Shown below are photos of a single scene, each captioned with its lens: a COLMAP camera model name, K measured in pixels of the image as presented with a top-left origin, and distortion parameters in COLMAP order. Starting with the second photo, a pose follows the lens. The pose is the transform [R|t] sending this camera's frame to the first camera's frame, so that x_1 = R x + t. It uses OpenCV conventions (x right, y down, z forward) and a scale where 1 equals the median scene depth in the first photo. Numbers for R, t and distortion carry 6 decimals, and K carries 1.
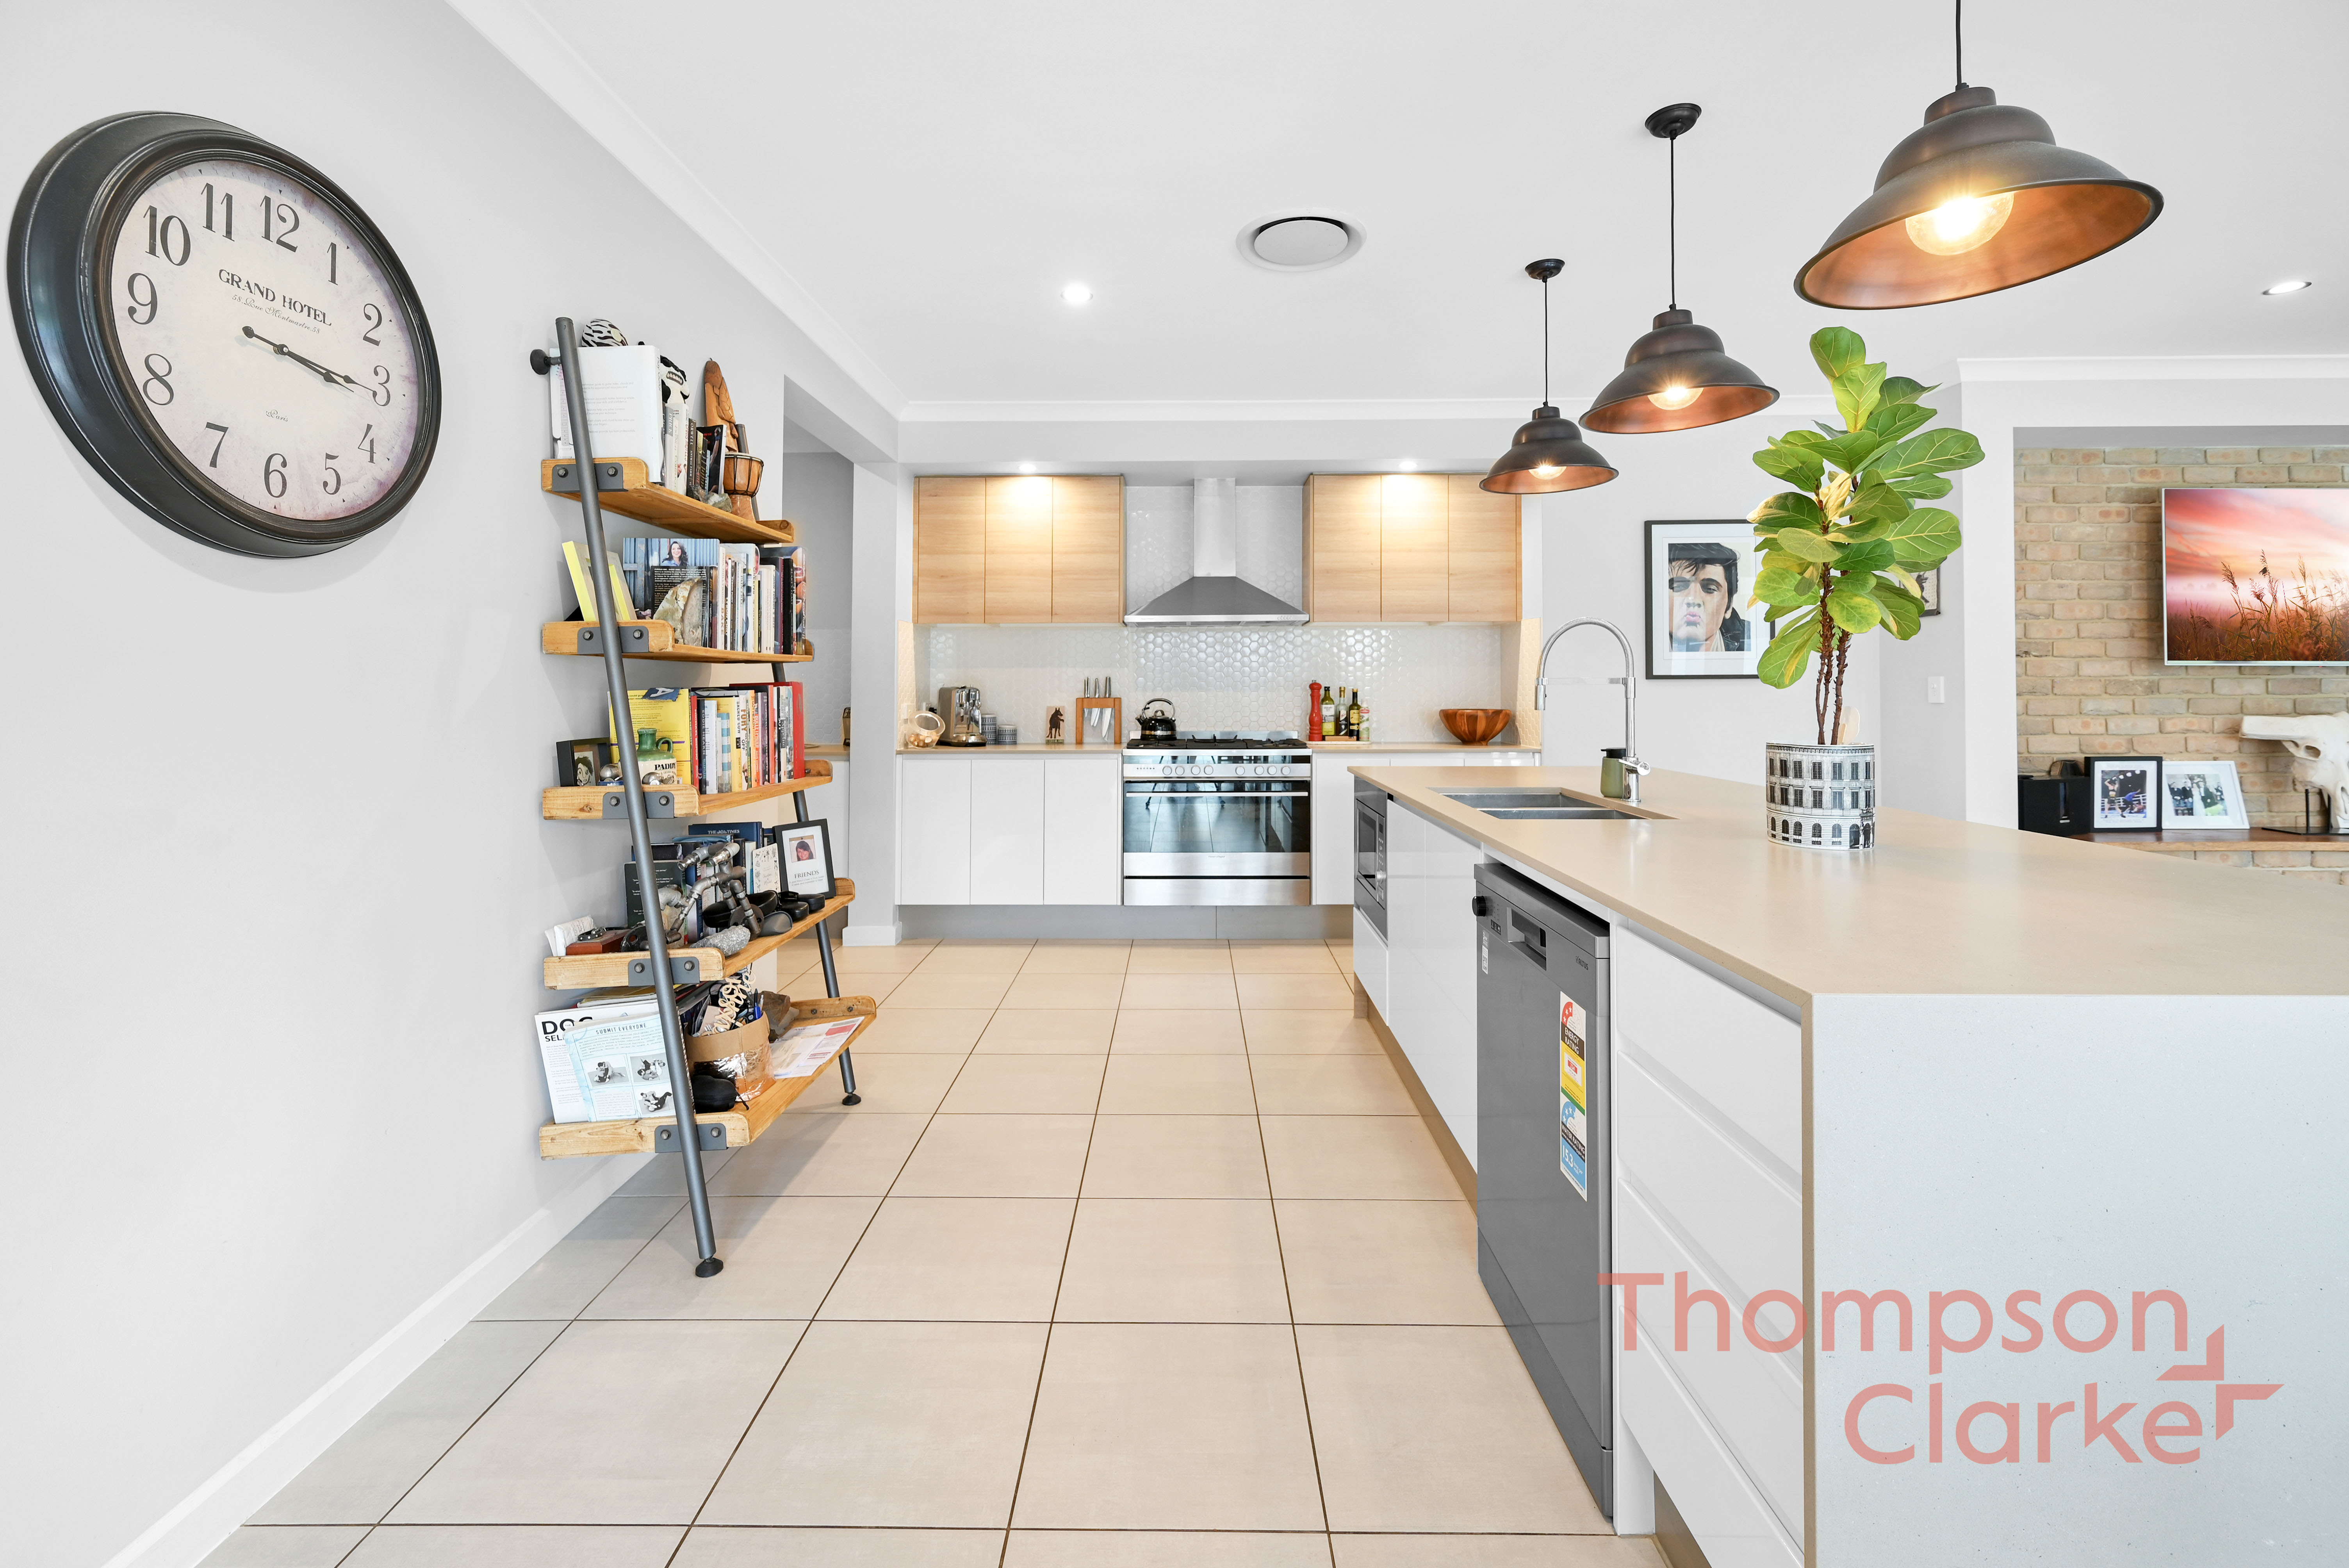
lens RADIAL K [[982.1, 0, 1172.8], [0, 982.1, 668.0], [0, 0, 1]] dist [0.000971, 0.000232]
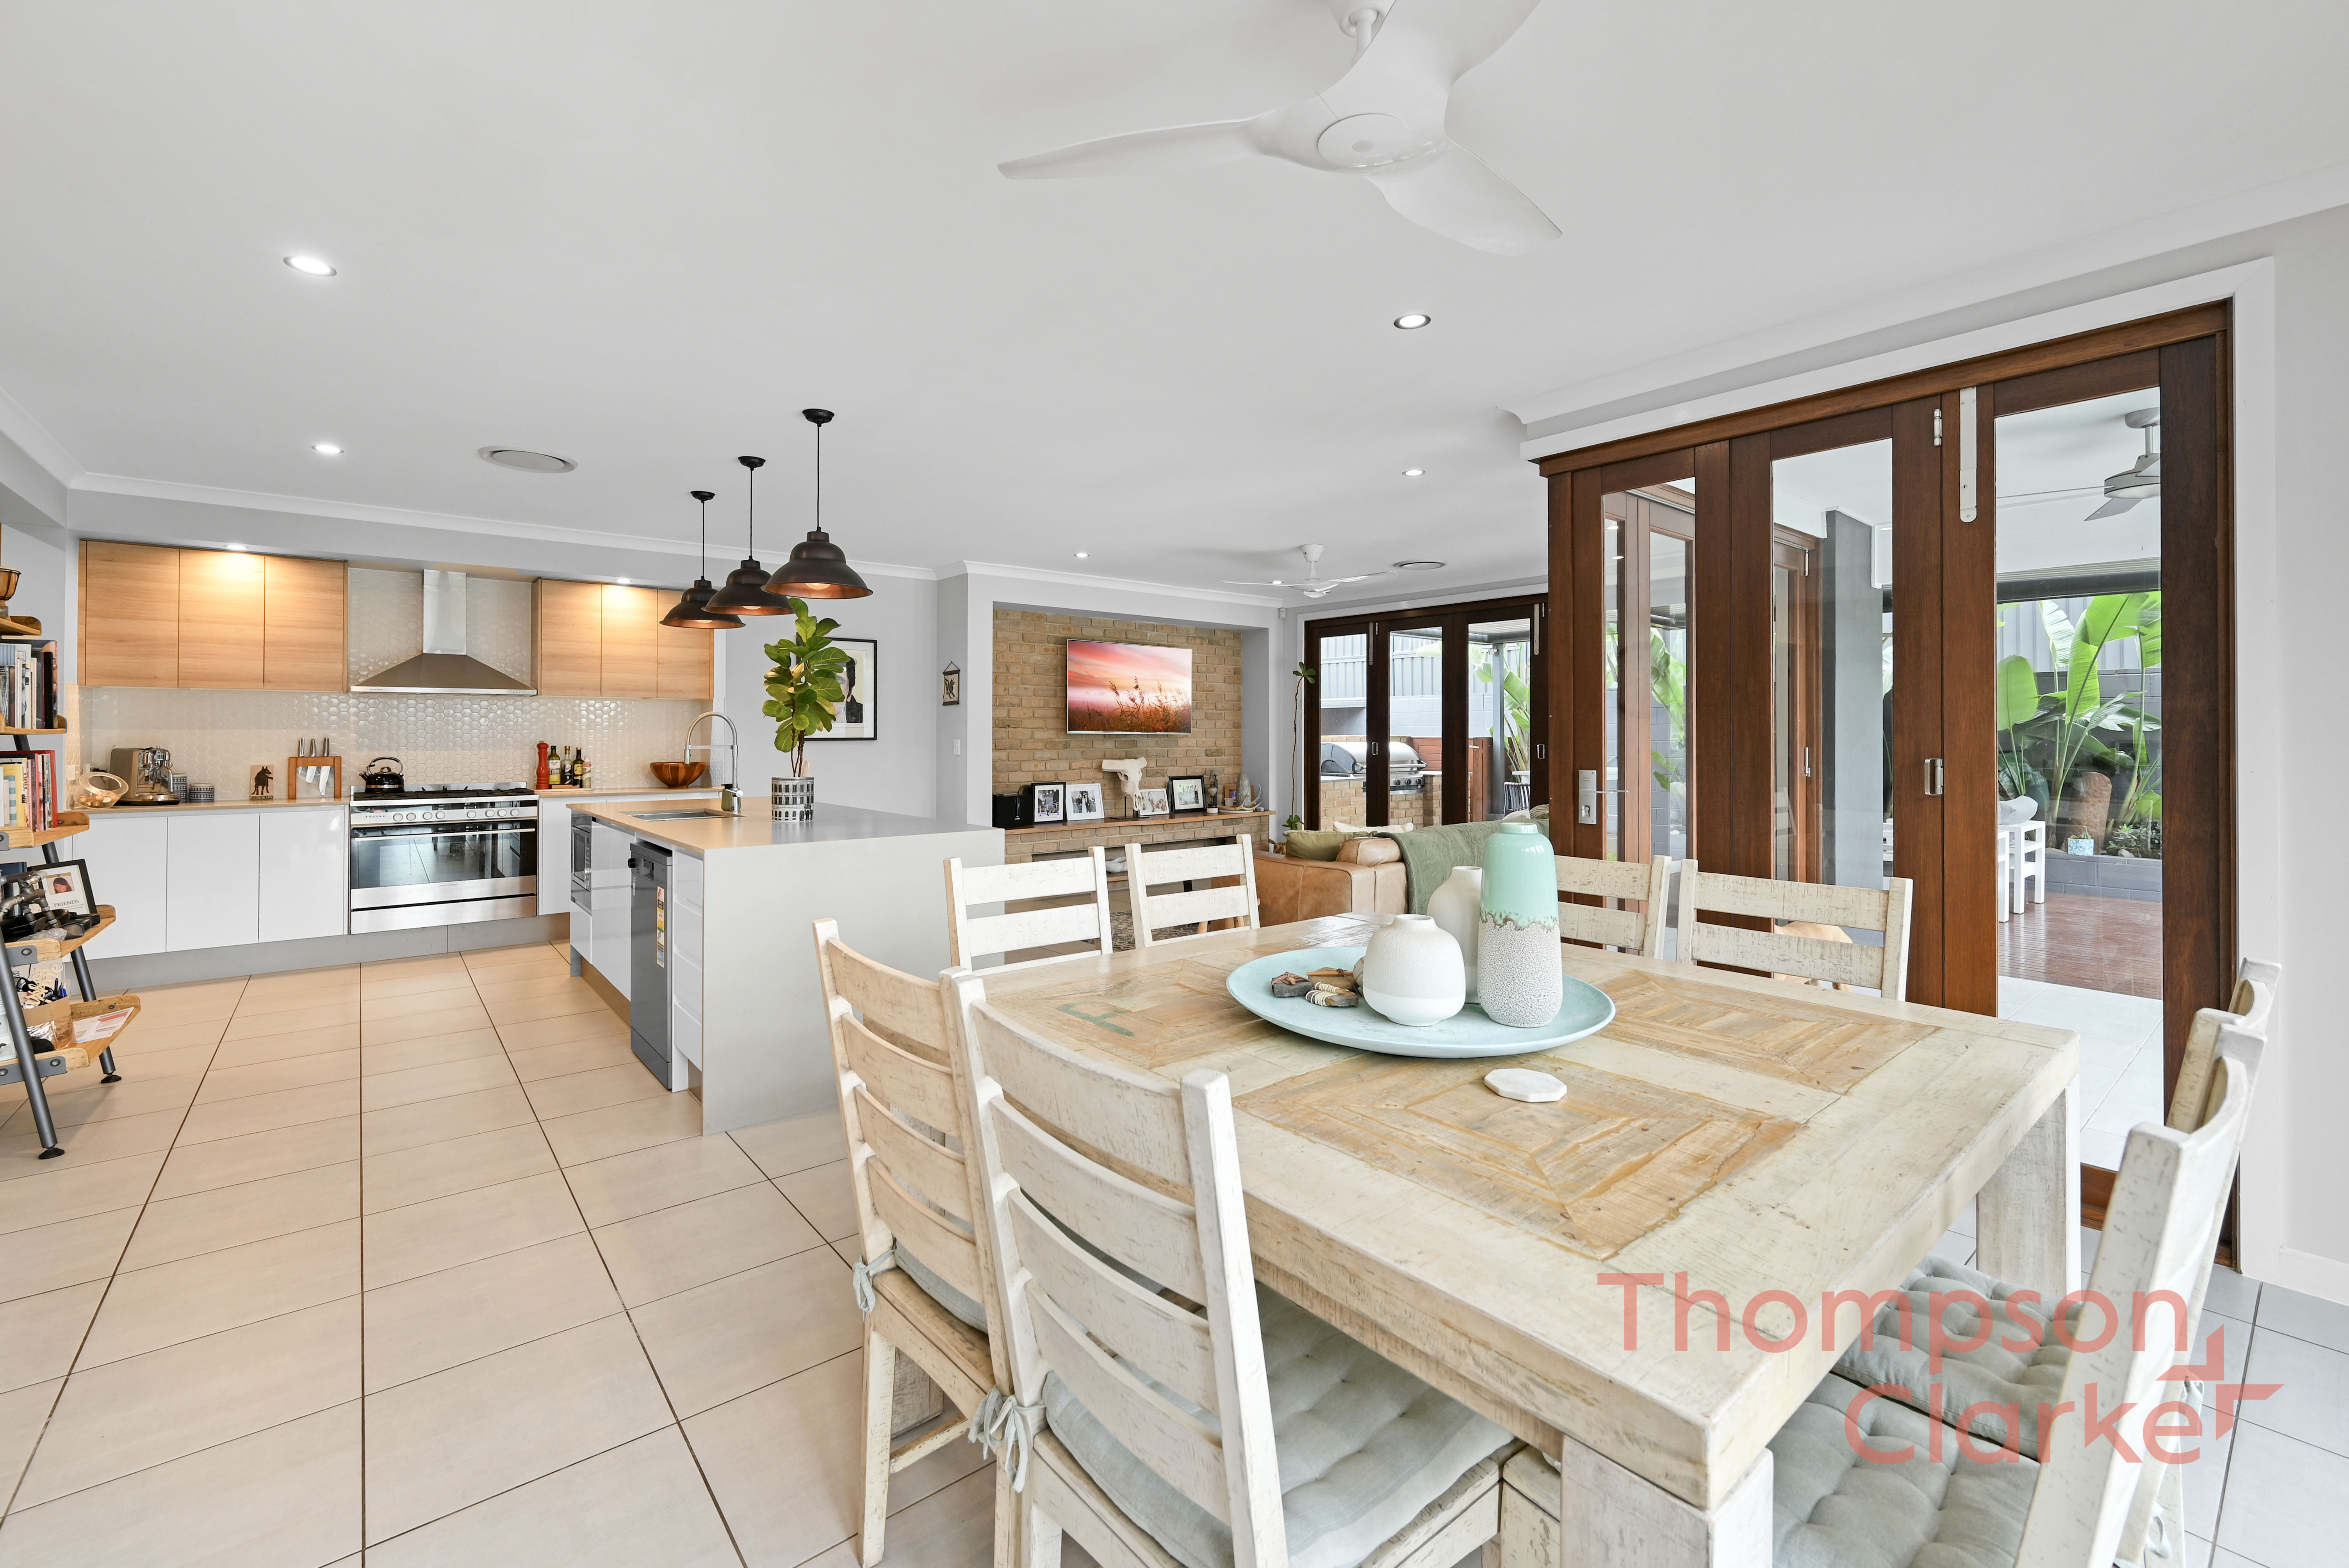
lens RADIAL K [[980.5, 0, 1146.1], [0, 980.5, 736.6], [0, 0, 1]] dist [-0.000026, 0.000017]
pose [[0.771685, 0.001463, 0.636003, -0.064936], [-0.013967, 0.999795, 0.014646, -0.025326], [-0.635851, -0.020185, 0.771548, -0.521793]]
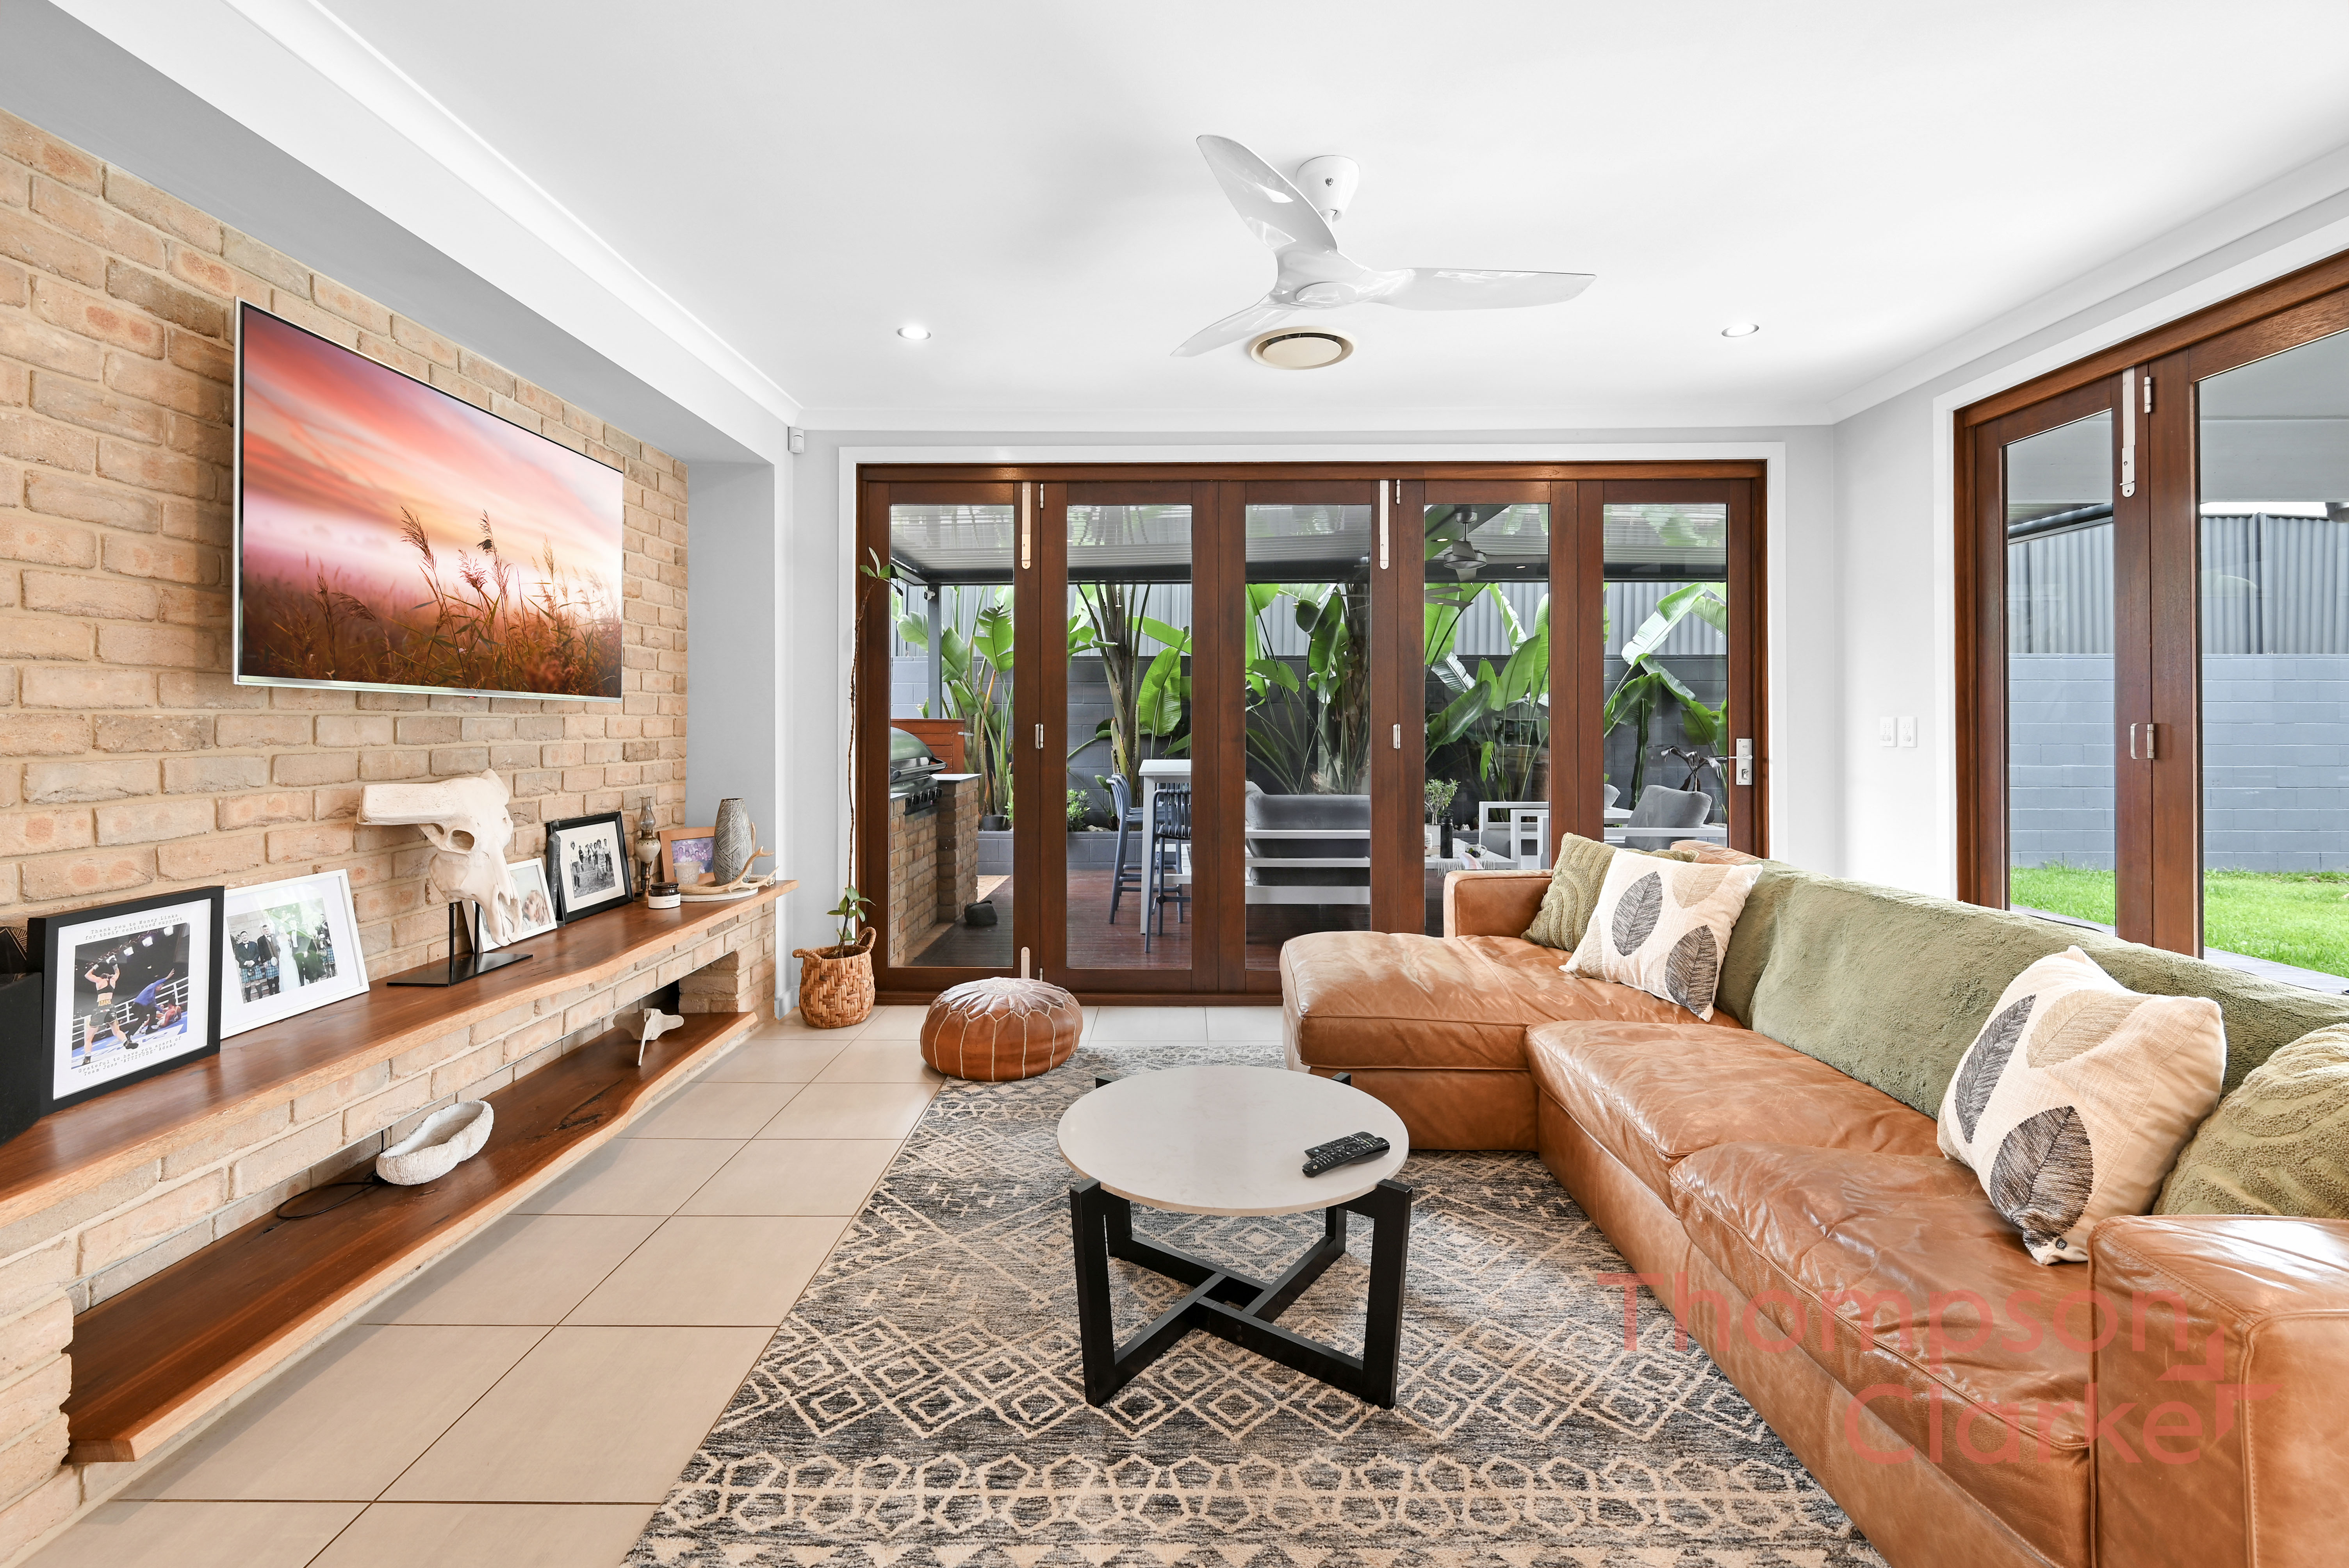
lens RADIAL K [[1001.7, 0, 1163.2], [0, 1001.7, 721.9], [0, 0, 1]] dist [0.003065, 0.000611]
pose [[0.004770, 0.004858, 0.999977, 0.523517], [-0.019166, 0.999805, -0.004765, 0.007797], [-0.999805, -0.019143, 0.004862, 0.544375]]
